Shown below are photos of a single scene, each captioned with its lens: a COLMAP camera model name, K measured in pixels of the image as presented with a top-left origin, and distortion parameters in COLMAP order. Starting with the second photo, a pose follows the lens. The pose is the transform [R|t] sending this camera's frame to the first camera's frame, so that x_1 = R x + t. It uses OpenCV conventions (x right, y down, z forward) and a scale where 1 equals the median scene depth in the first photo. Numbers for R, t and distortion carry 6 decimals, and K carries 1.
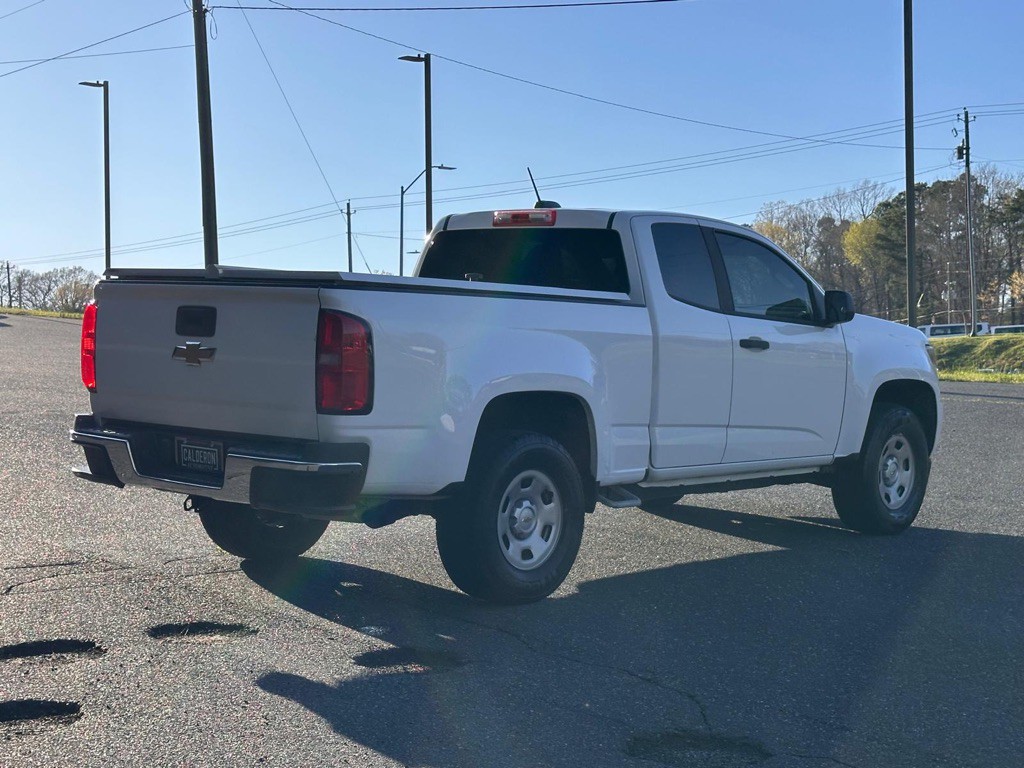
lens RADIAL K [[1652.4, 0, 512.0], [0, 1652.4, 384.0], [0, 0, 1]] dist [0.039254, 0.008390]
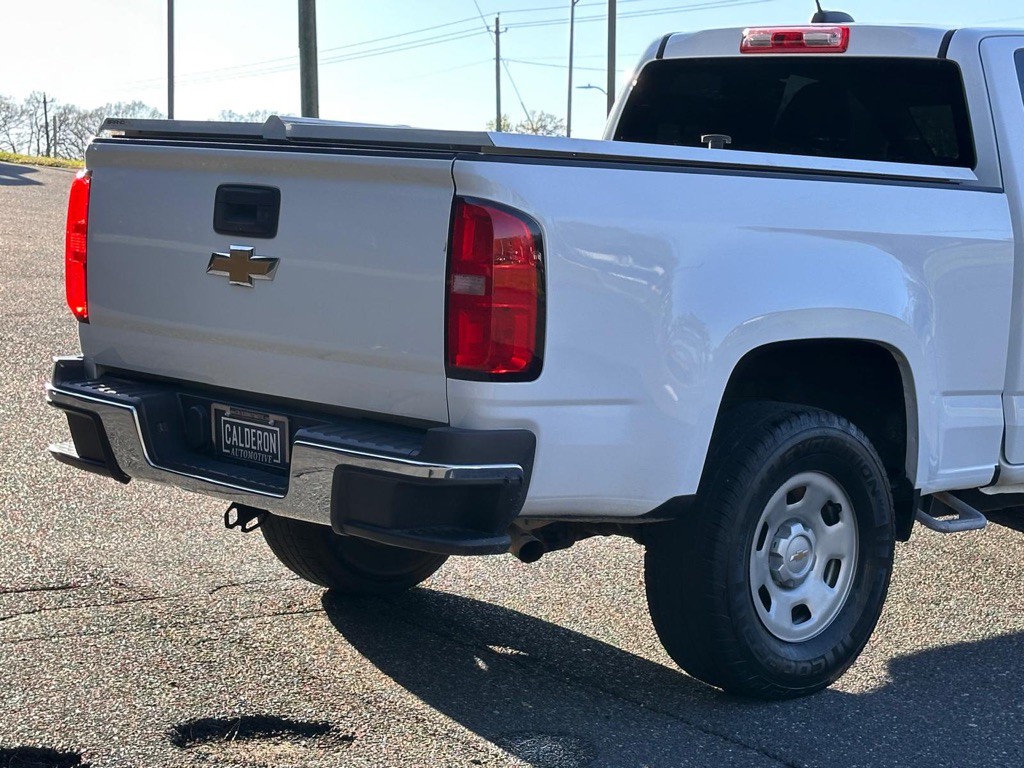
lens RADIAL K [[2250.8, 0, 512.0], [0, 2250.8, 384.0], [0, 0, 1]] dist [0.087043, -0.147369]
pose [[0.995783, 0.021408, -0.089212, -0.021912], [-0.016770, 0.998485, 0.052413, -0.019146], [0.090198, -0.050696, 0.994633, 0.192765]]
